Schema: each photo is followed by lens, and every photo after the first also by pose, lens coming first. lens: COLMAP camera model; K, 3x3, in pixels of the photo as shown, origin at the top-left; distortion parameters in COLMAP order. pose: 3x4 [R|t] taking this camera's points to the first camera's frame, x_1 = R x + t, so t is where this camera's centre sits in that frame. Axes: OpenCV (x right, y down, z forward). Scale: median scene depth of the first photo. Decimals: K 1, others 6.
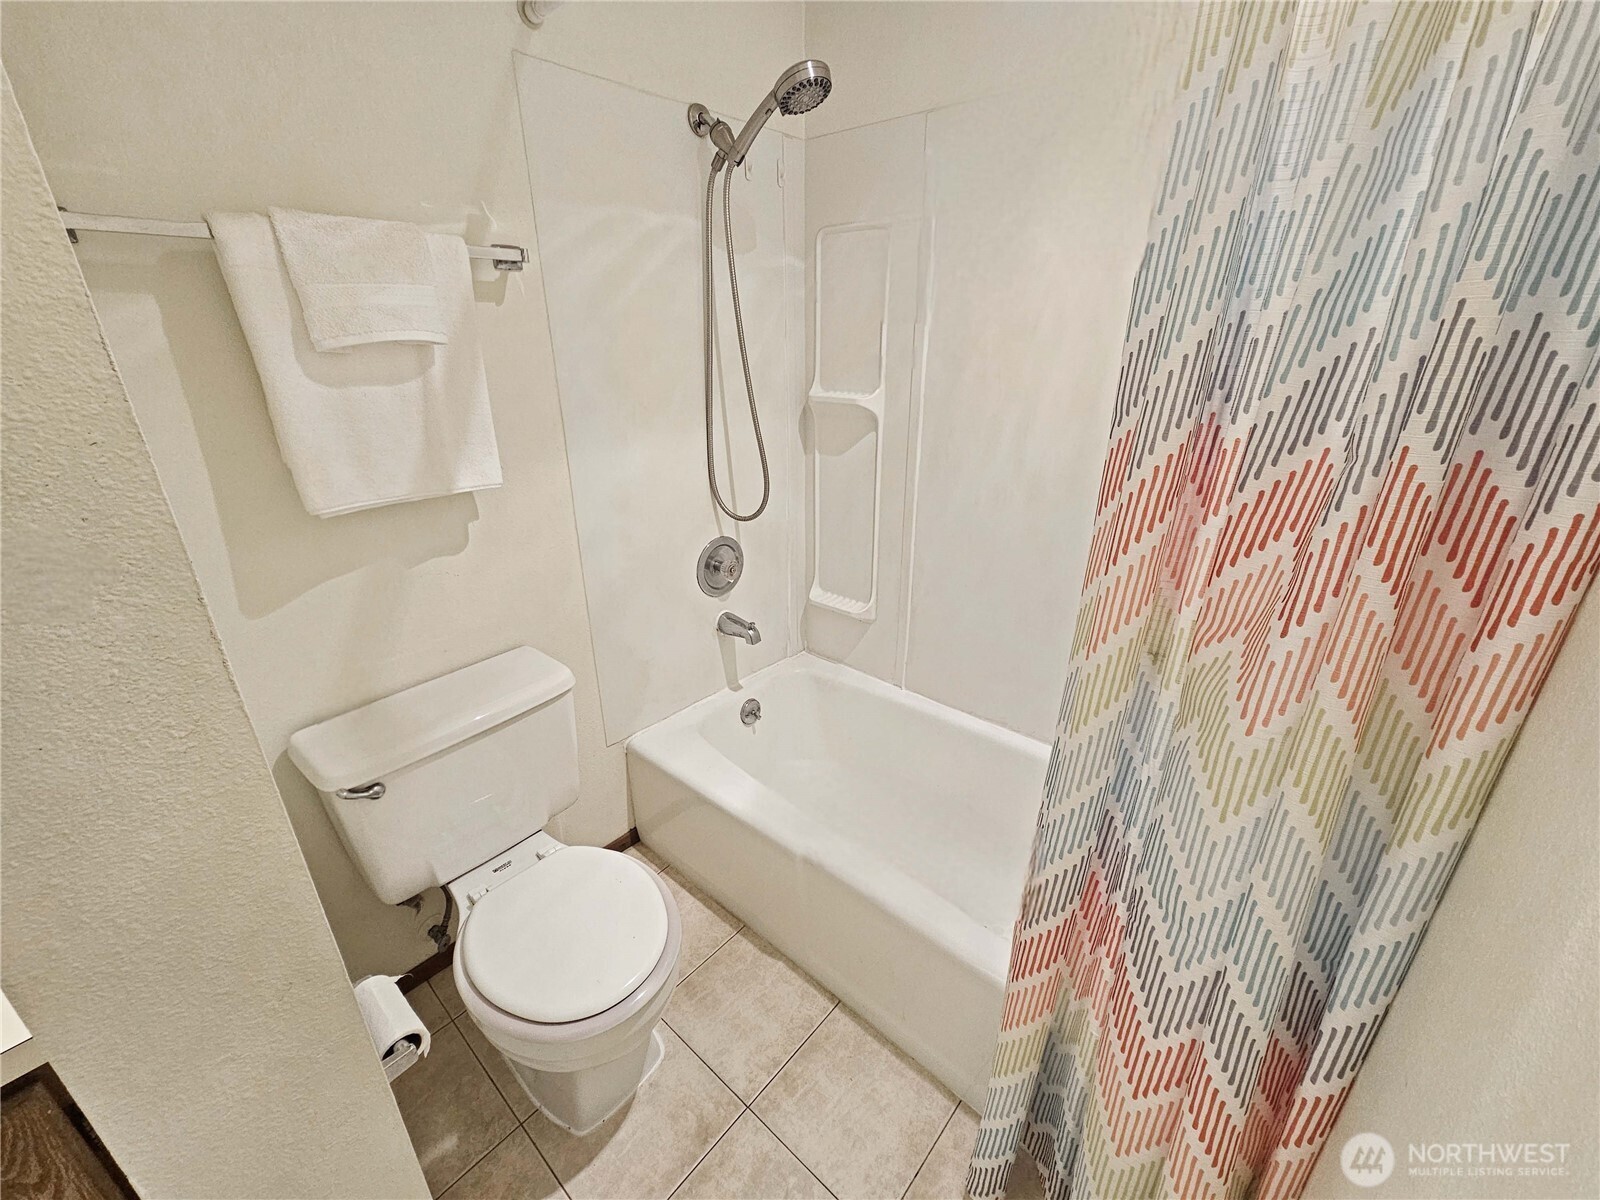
lens RADIAL K [[650.5, 0, 802.8], [0, 650.5, 600.9], [0, 0, 1]] dist [-0.009574, -0.001066]
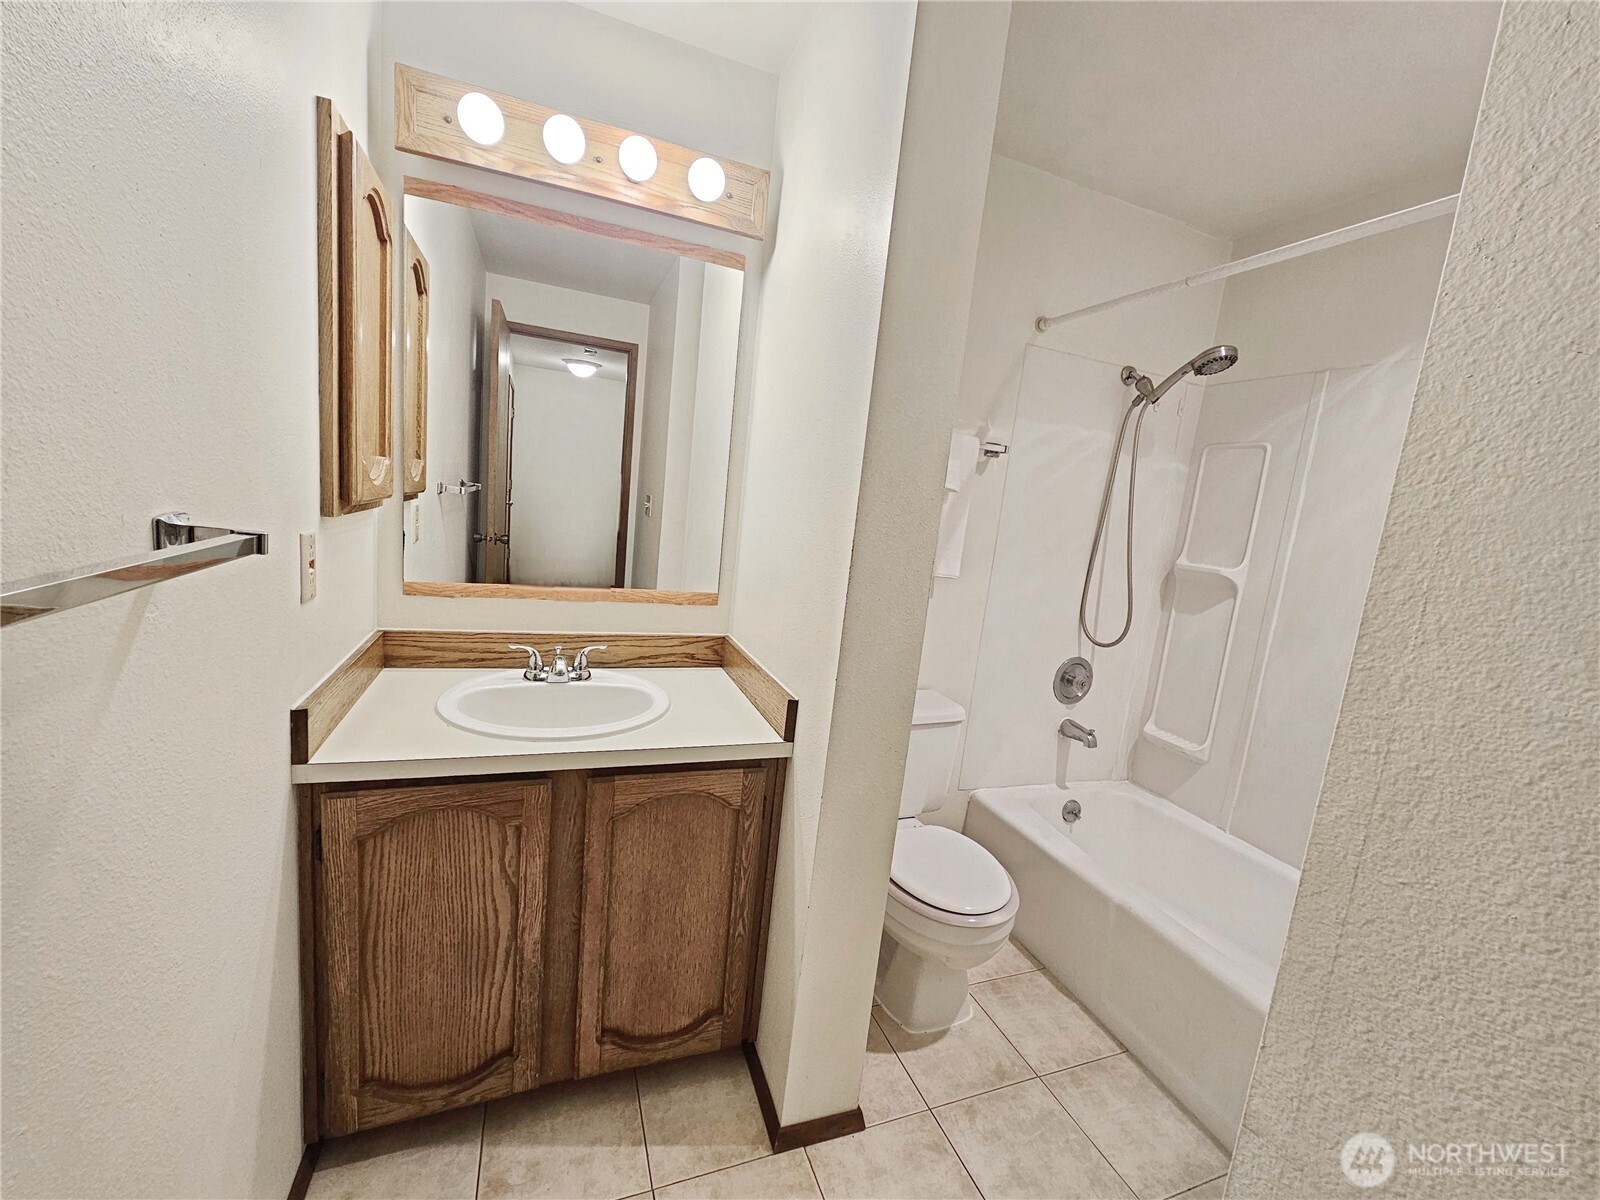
lens RADIAL K [[650.5, 0, 793.5], [0, 650.5, 602.7], [0, 0, 1]] dist [-0.009574, -0.001066]
pose [[0.876474, 0.164218, -0.452576, -0.060957], [-0.277333, 0.940613, -0.195789, 0.216415], [0.393547, 0.297118, 0.869966, -0.377376]]
